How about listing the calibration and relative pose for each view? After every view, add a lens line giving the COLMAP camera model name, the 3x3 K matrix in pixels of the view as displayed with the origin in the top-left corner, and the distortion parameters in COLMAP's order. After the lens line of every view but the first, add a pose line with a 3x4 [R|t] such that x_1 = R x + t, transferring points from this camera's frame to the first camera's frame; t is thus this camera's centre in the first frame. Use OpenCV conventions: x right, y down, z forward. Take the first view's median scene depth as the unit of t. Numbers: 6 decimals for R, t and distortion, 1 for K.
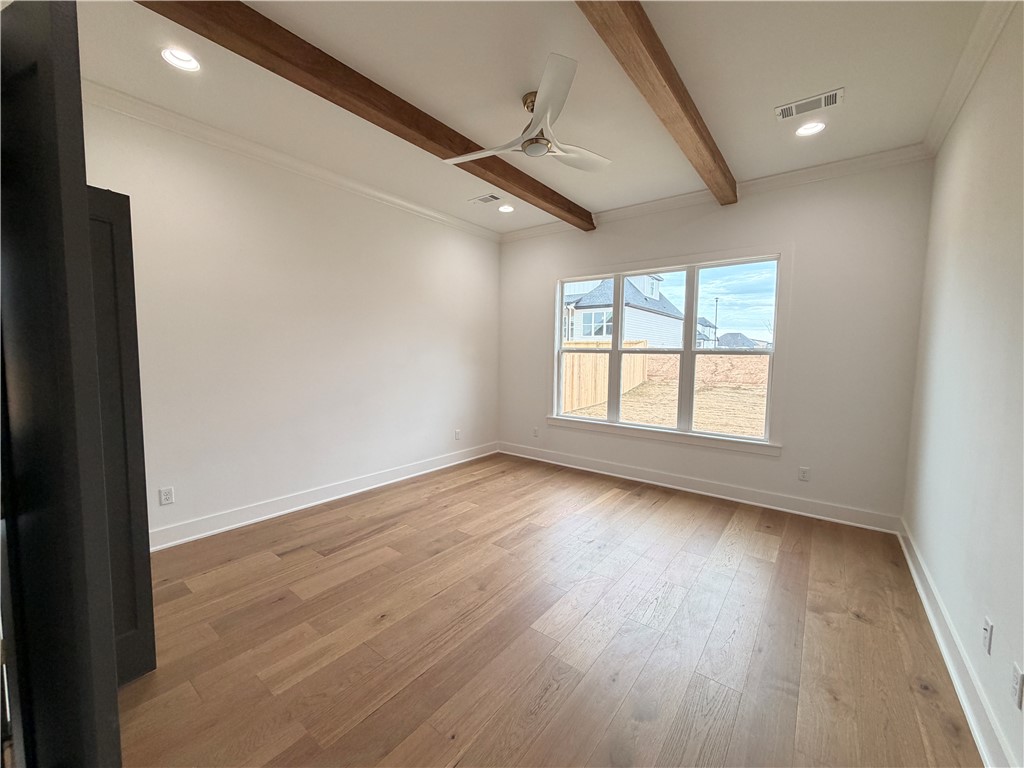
lens RADIAL K [[405.9, 0, 506.9], [0, 405.9, 388.0], [0, 0, 1]] dist [0.000467, -0.000777]
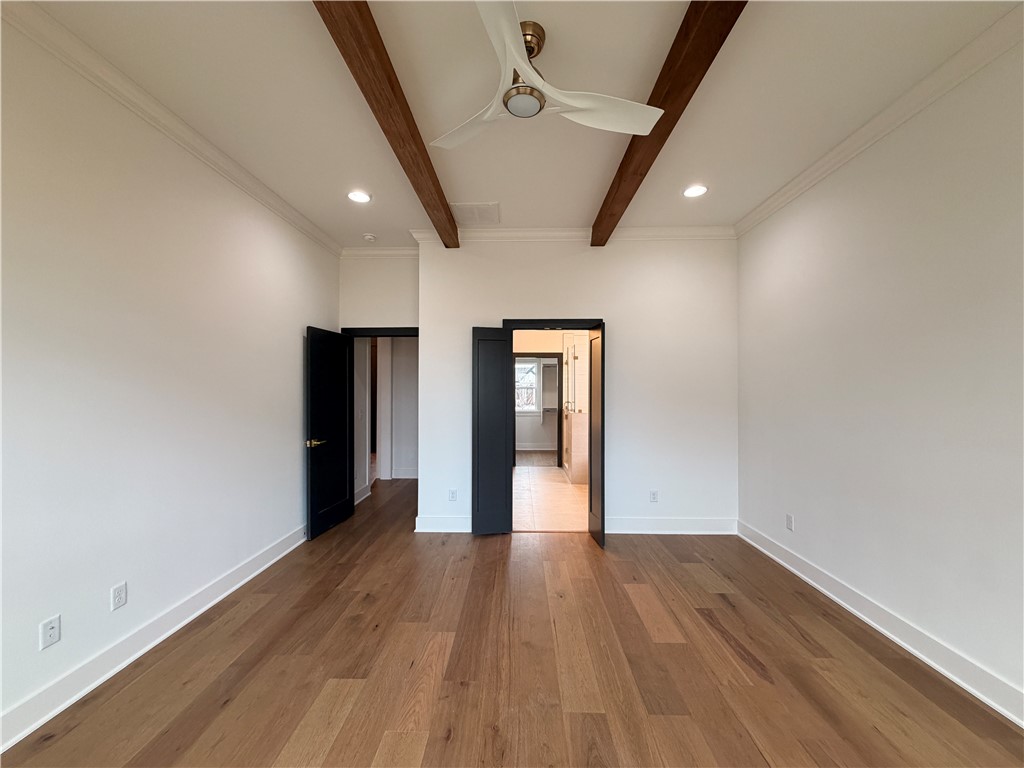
lens RADIAL K [[405.9, 0, 511.7], [0, 405.9, 386.5], [0, 0, 1]] dist [0.000467, -0.000777]
pose [[-0.792158, -0.007820, -0.610266, 0.427648], [-0.057086, 0.996484, 0.061331, -0.122122], [0.607641, 0.083421, -0.789819, 1.309892]]
